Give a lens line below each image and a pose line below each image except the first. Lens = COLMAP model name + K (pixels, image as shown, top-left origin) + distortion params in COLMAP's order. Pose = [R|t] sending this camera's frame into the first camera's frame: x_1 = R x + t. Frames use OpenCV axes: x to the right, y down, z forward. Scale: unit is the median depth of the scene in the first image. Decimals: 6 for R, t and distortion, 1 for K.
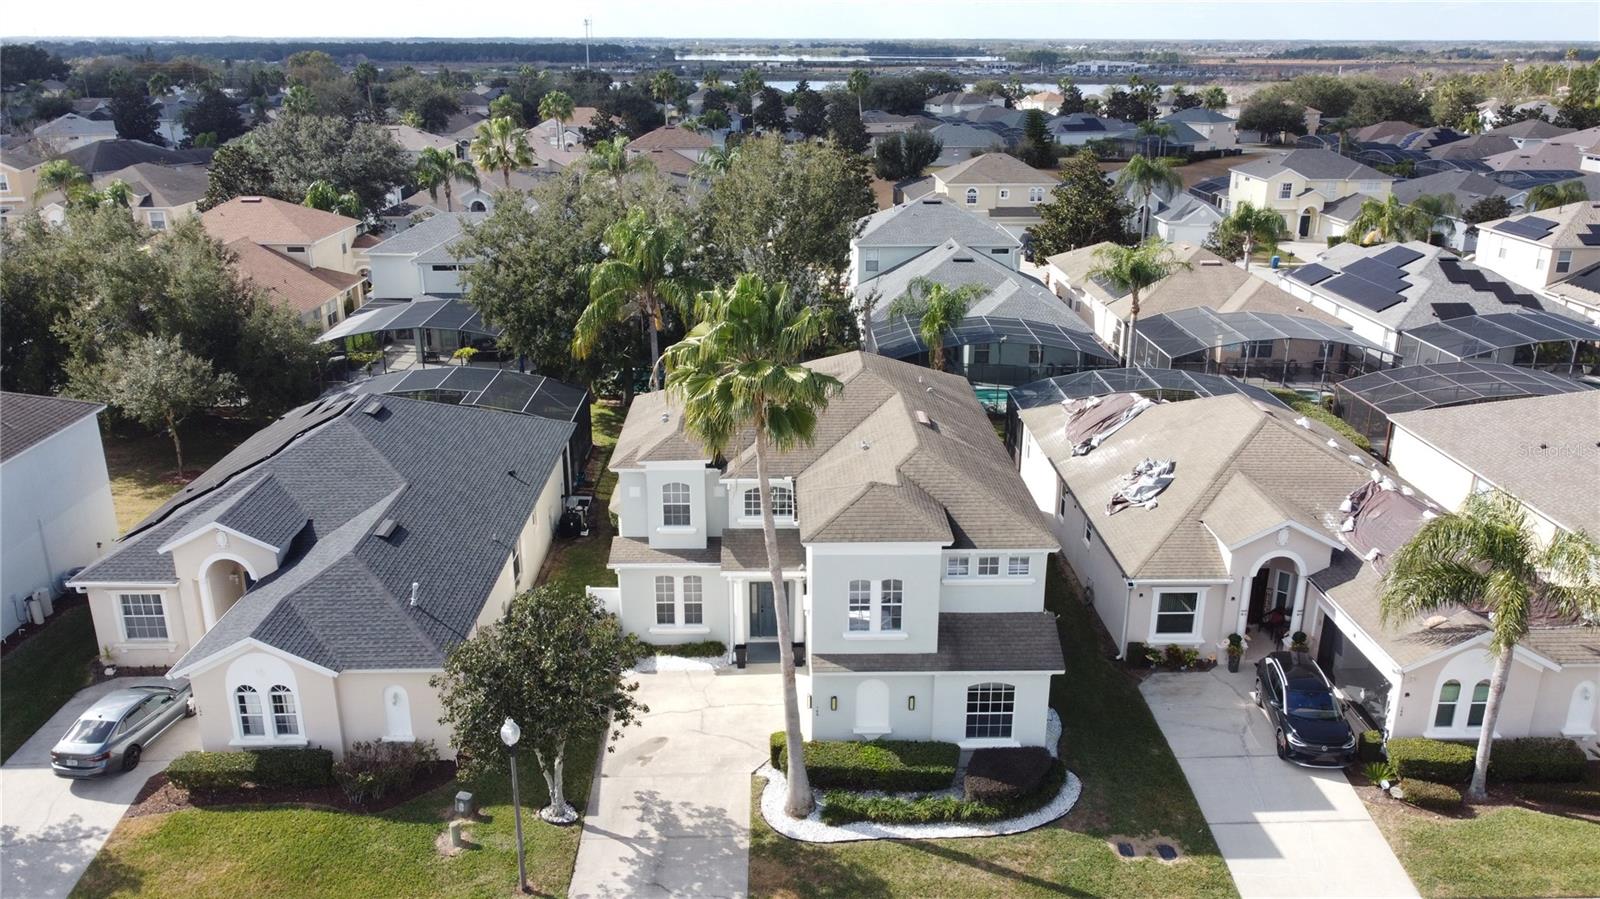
lens RADIAL K [[1209.5, 0, 802.0], [0, 1209.5, 449.8], [0, 0, 1]] dist [0.006715, -0.011084]
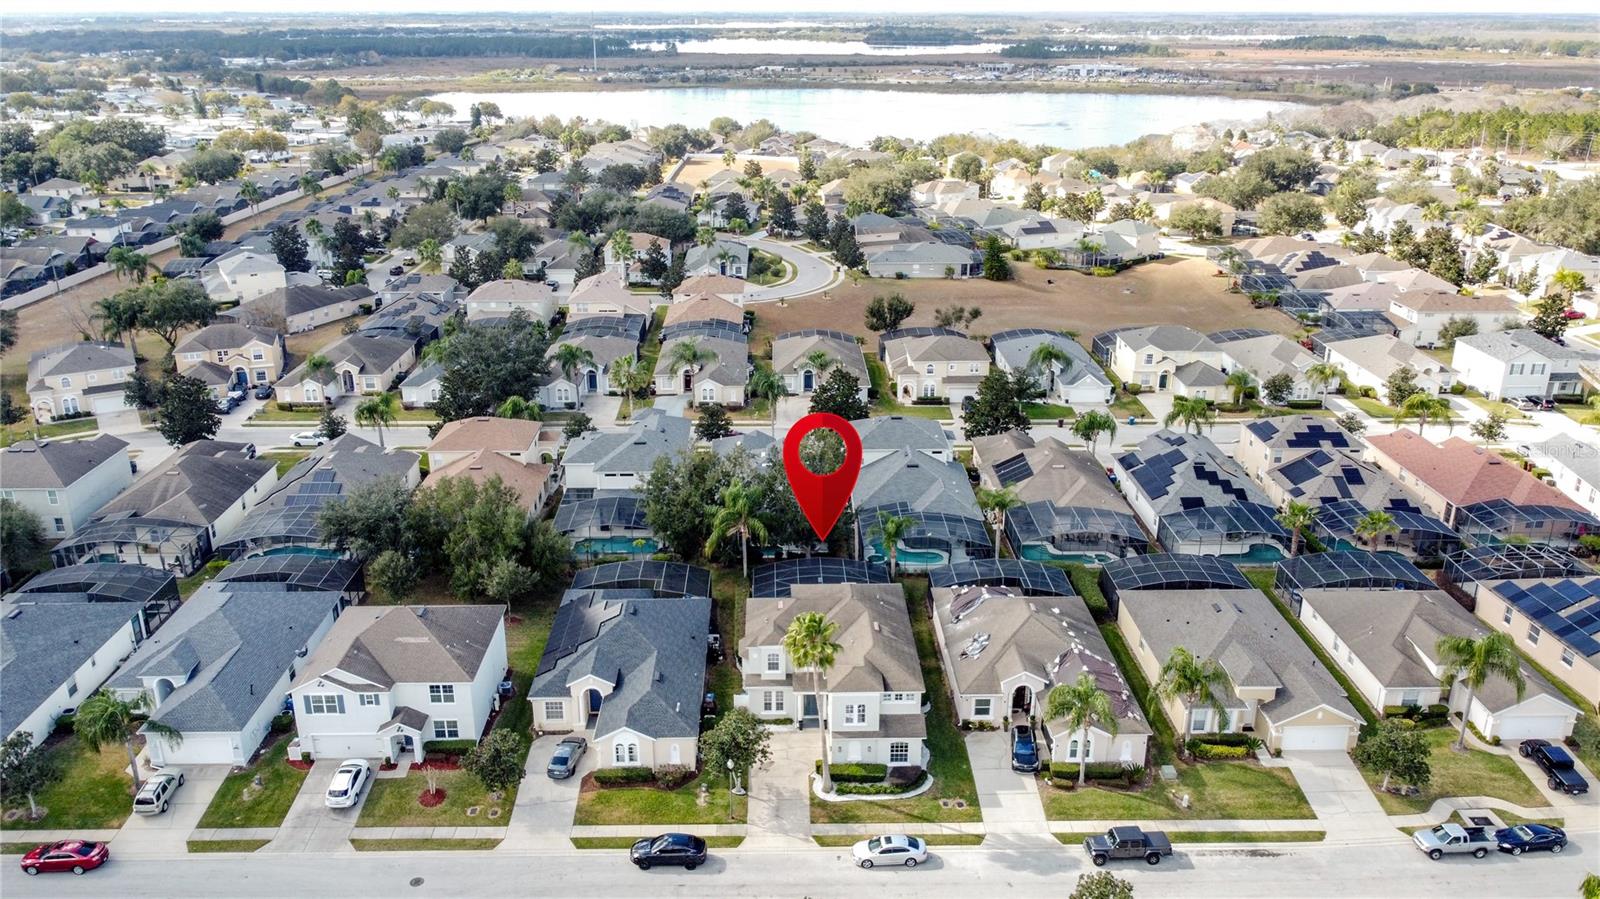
lens RADIAL K [[1209.5, 0, 805.9], [0, 1209.5, 451.8], [0, 0, 1]] dist [0.006715, -0.011084]
pose [[0.999989, -0.000773, 0.004595, -0.058808], [0.000668, 0.999737, 0.022908, -0.496988], [-0.004612, -0.022905, 0.999727, -1.612946]]
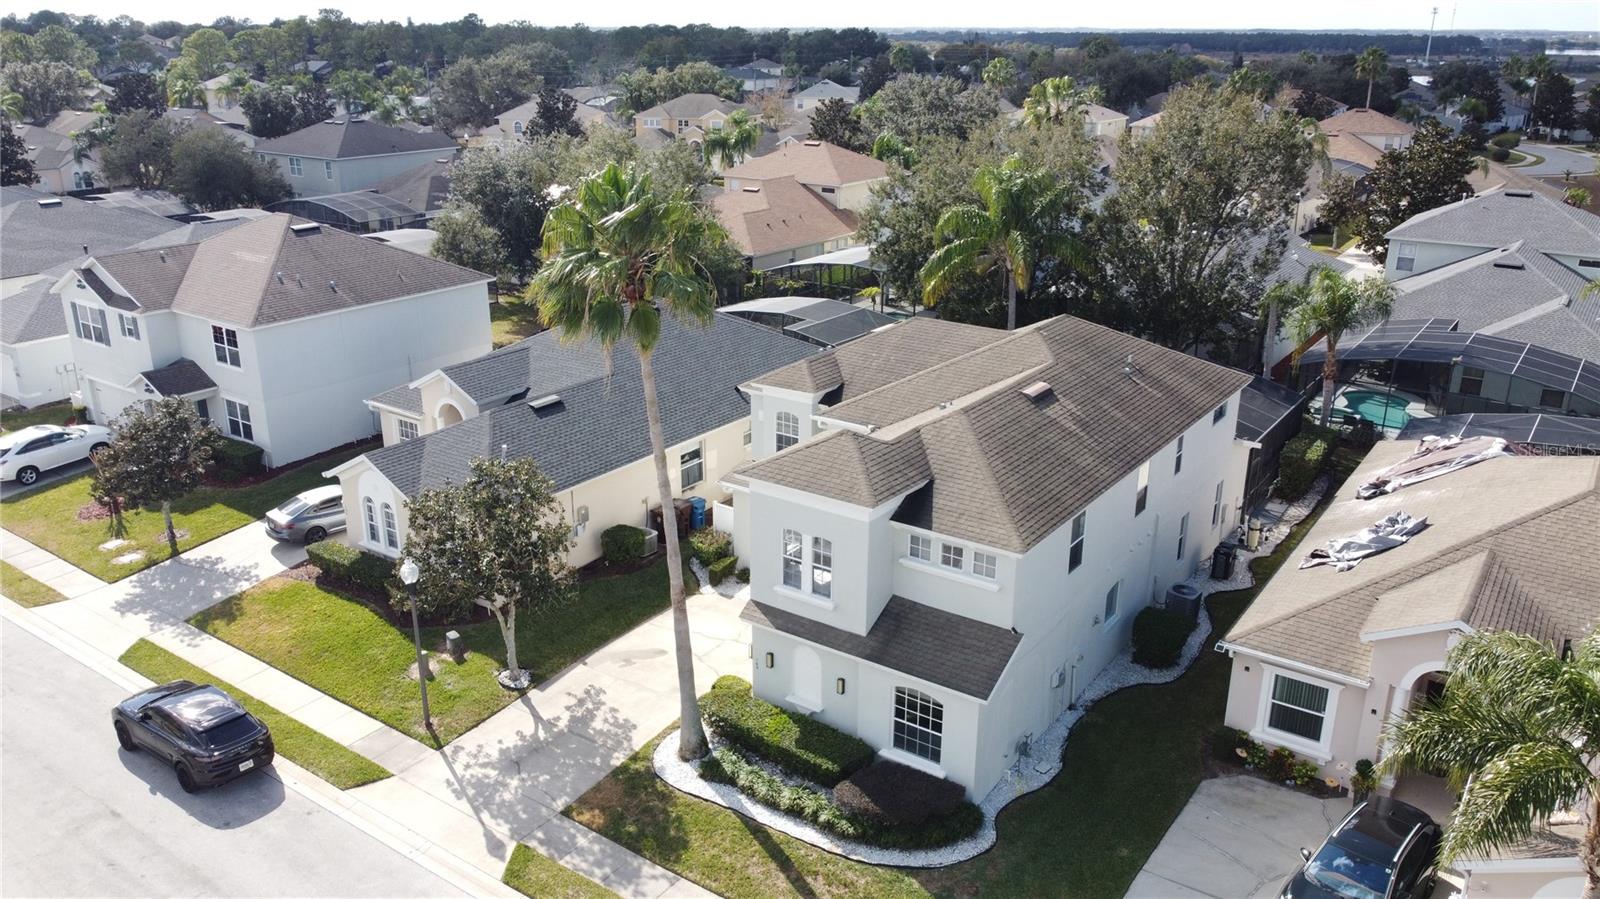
lens RADIAL K [[1209.5, 0, 803.5], [0, 1209.5, 455.1], [0, 0, 1]] dist [0.006715, -0.011084]
pose [[0.804256, 0.198955, -0.559990, 0.525802], [-0.193453, 0.978620, 0.069850, -0.010851], [0.561914, 0.052154, 0.825550, 0.249811]]
